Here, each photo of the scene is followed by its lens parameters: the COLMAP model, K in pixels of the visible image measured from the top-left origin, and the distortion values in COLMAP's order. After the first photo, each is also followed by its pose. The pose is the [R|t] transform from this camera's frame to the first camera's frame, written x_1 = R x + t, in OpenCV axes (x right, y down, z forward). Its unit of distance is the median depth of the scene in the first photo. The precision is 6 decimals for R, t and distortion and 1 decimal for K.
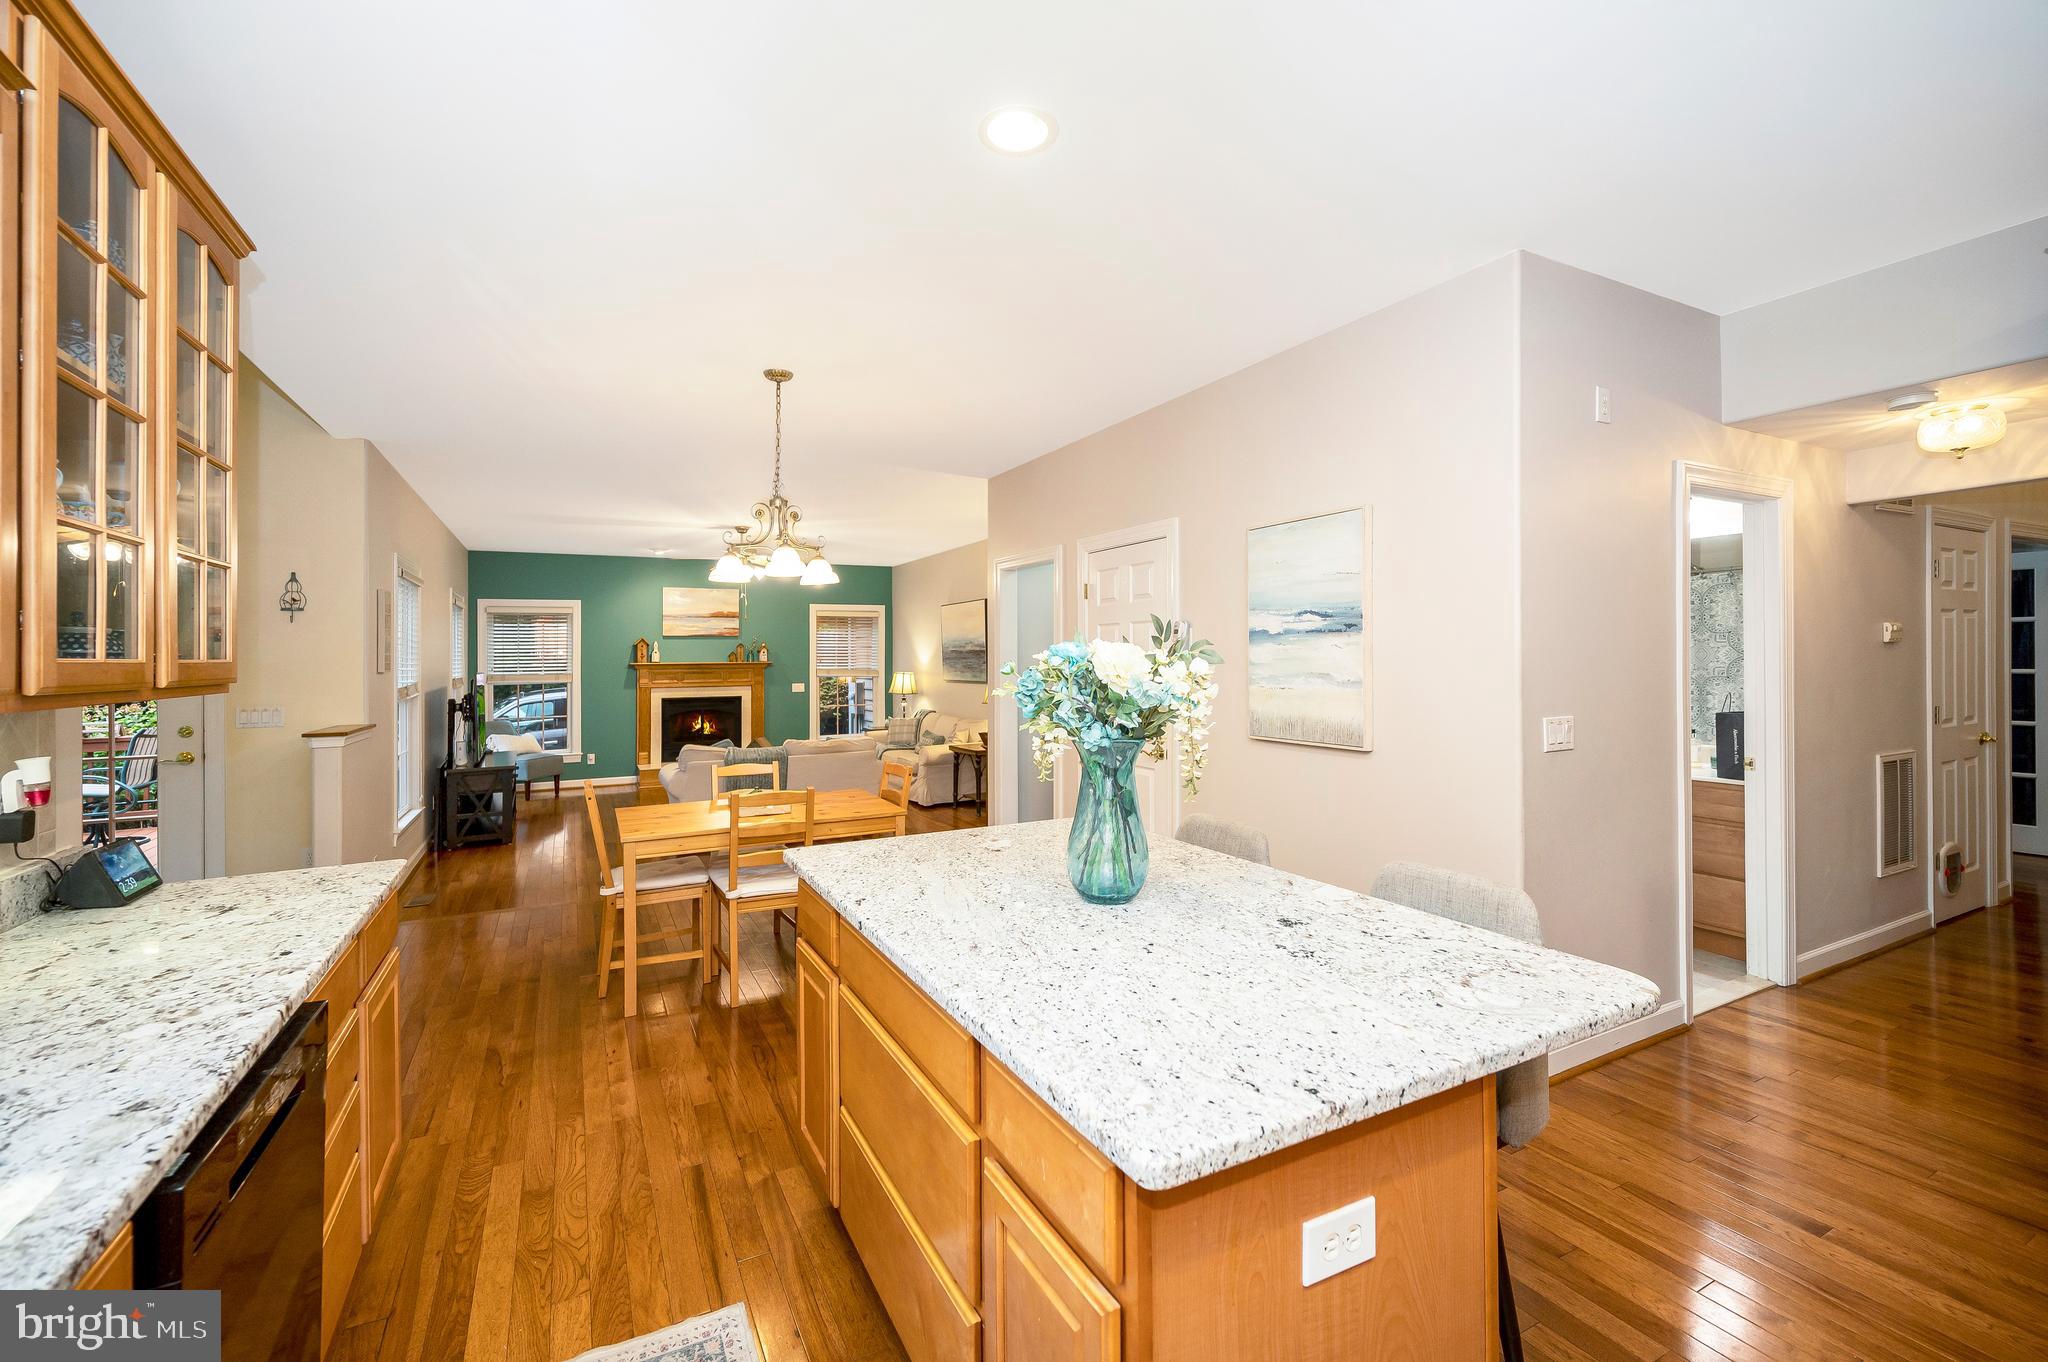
lens RADIAL K [[854.0, 0, 1033.5], [0, 854.0, 647.6], [0, 0, 1]] dist [0.003766, -0.000850]
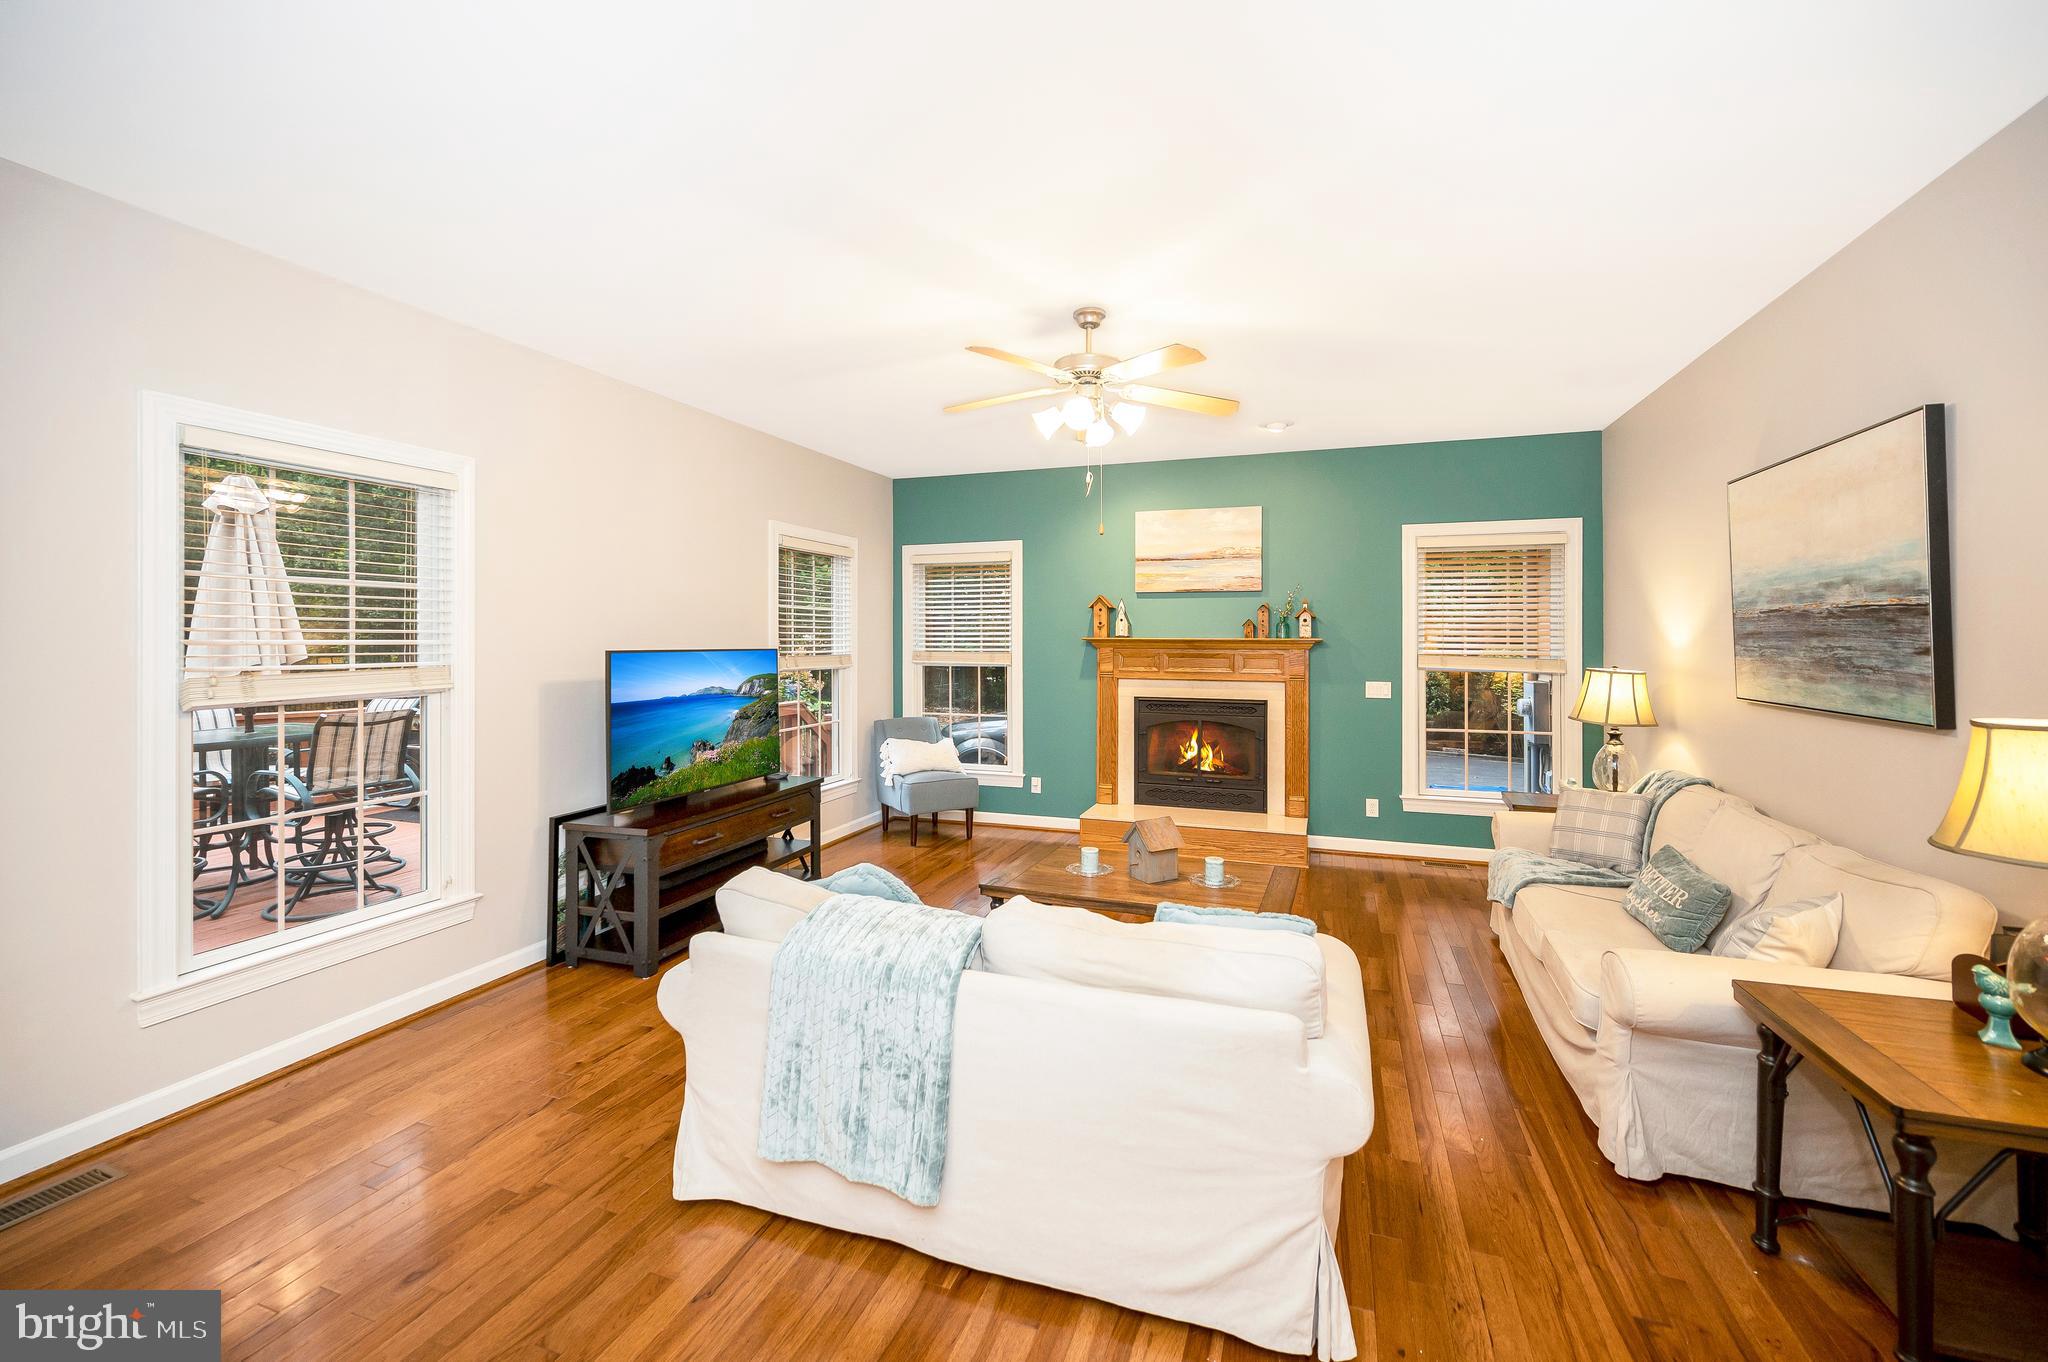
lens RADIAL K [[822.9, 0, 1055.9], [0, 822.9, 628.6], [0, 0, 1]] dist [-0.003125, 0.000383]
pose [[0.677099, 0.003225, -0.735885, -0.048741], [-0.000183, 0.999991, 0.004215, 0.009155], [0.735892, -0.002719, 0.677093, 0.582334]]
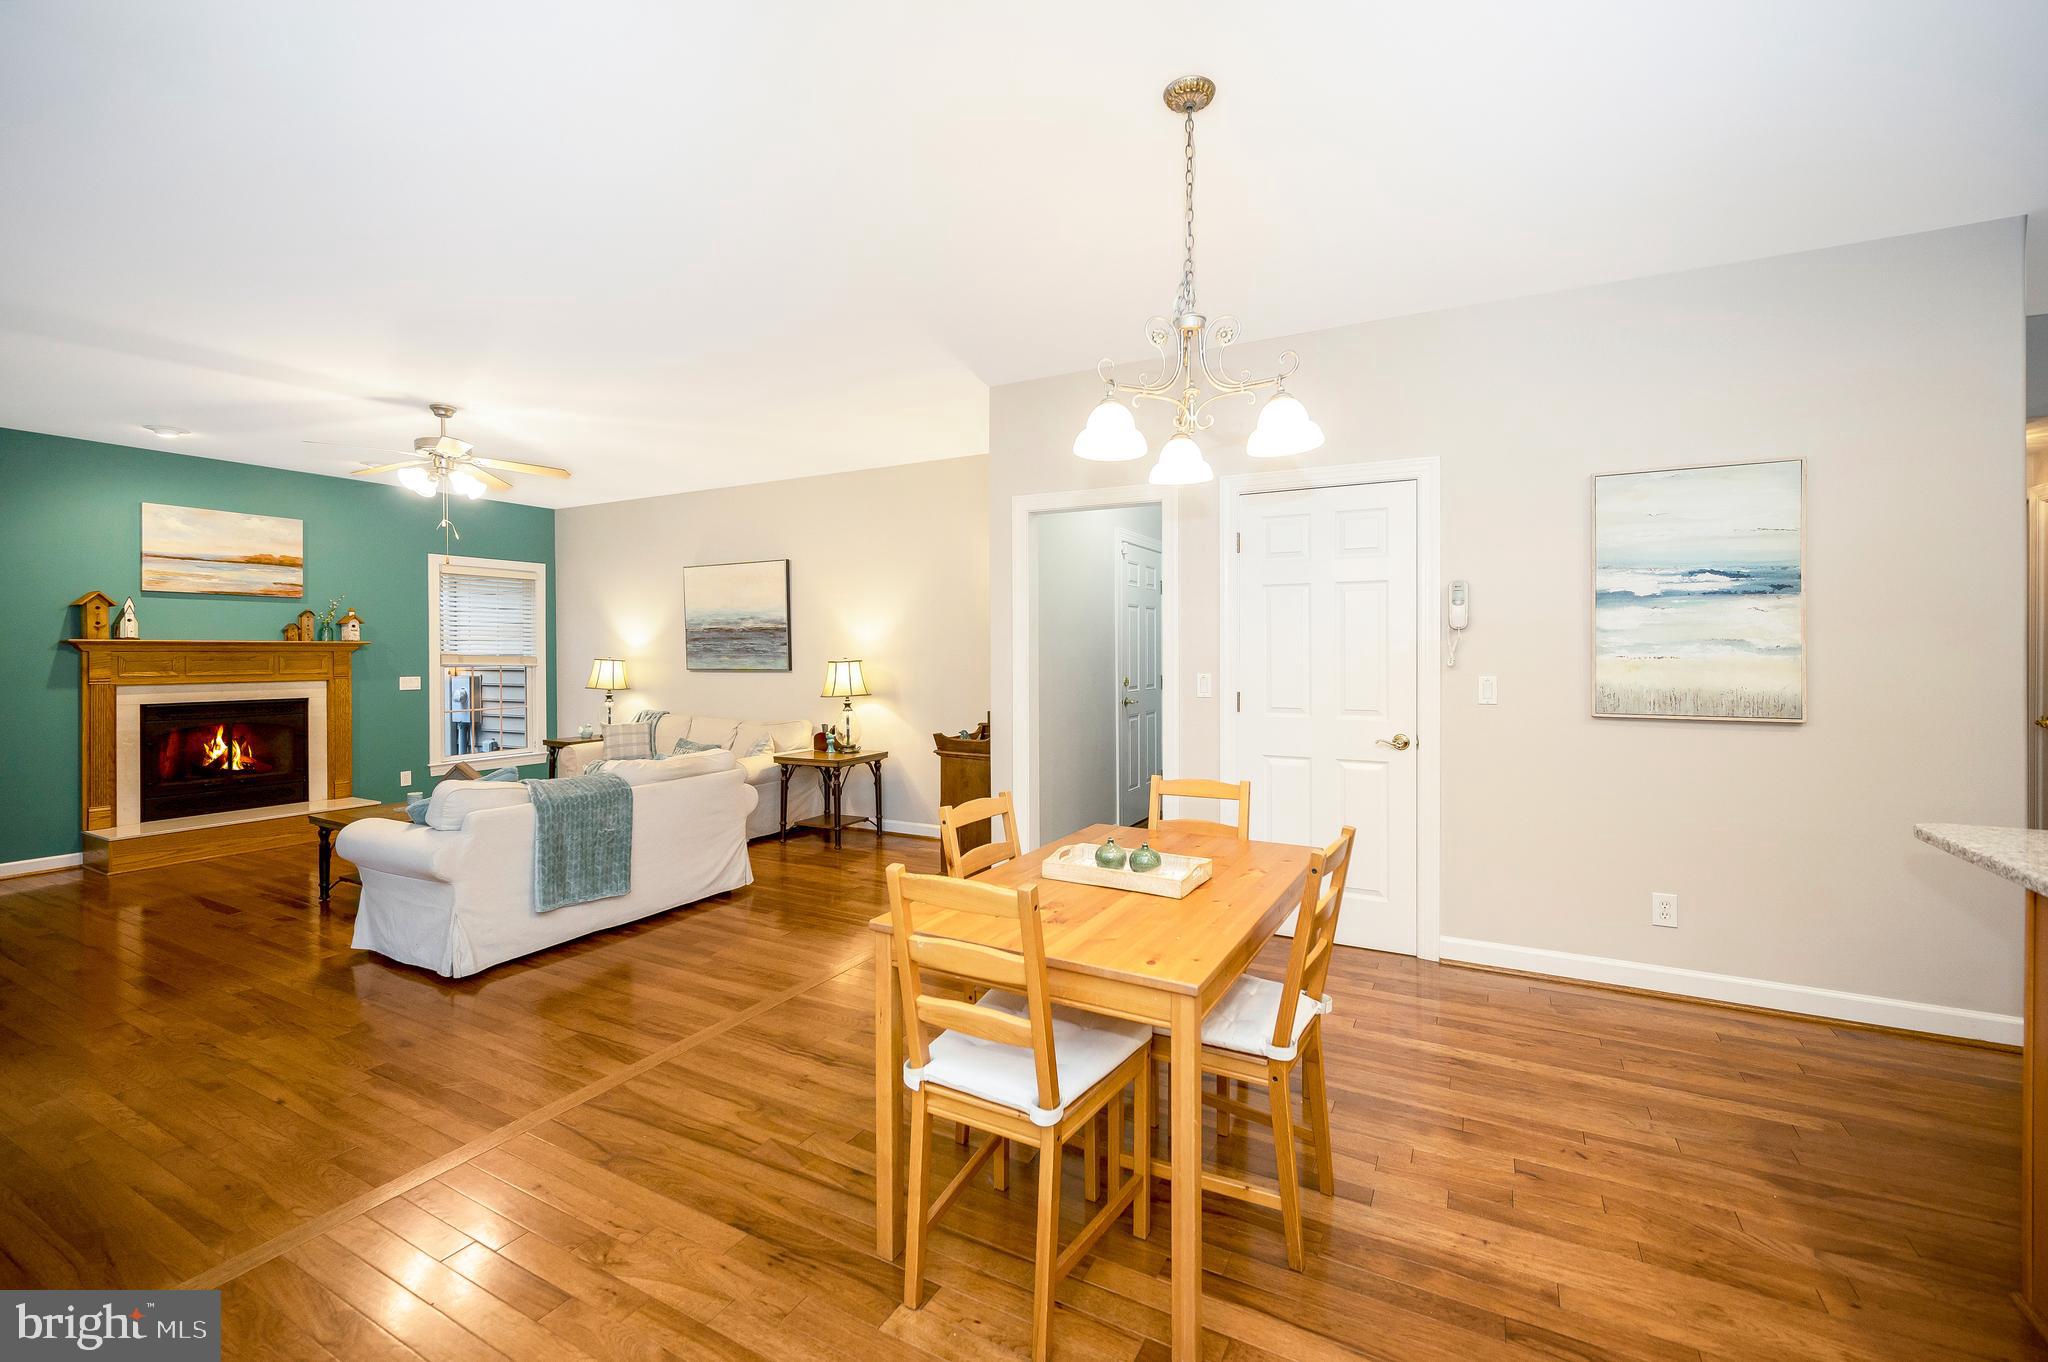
lens RADIAL K [[854.0, 0, 1037.3], [0, 854.0, 648.8], [0, 0, 1]] dist [0.003766, -0.000850]
pose [[0.830005, 0.007619, 0.557704, -0.269958], [-0.011106, 0.999934, 0.002868, 0.015861], [-0.557645, -0.008574, 0.830035, 0.229453]]
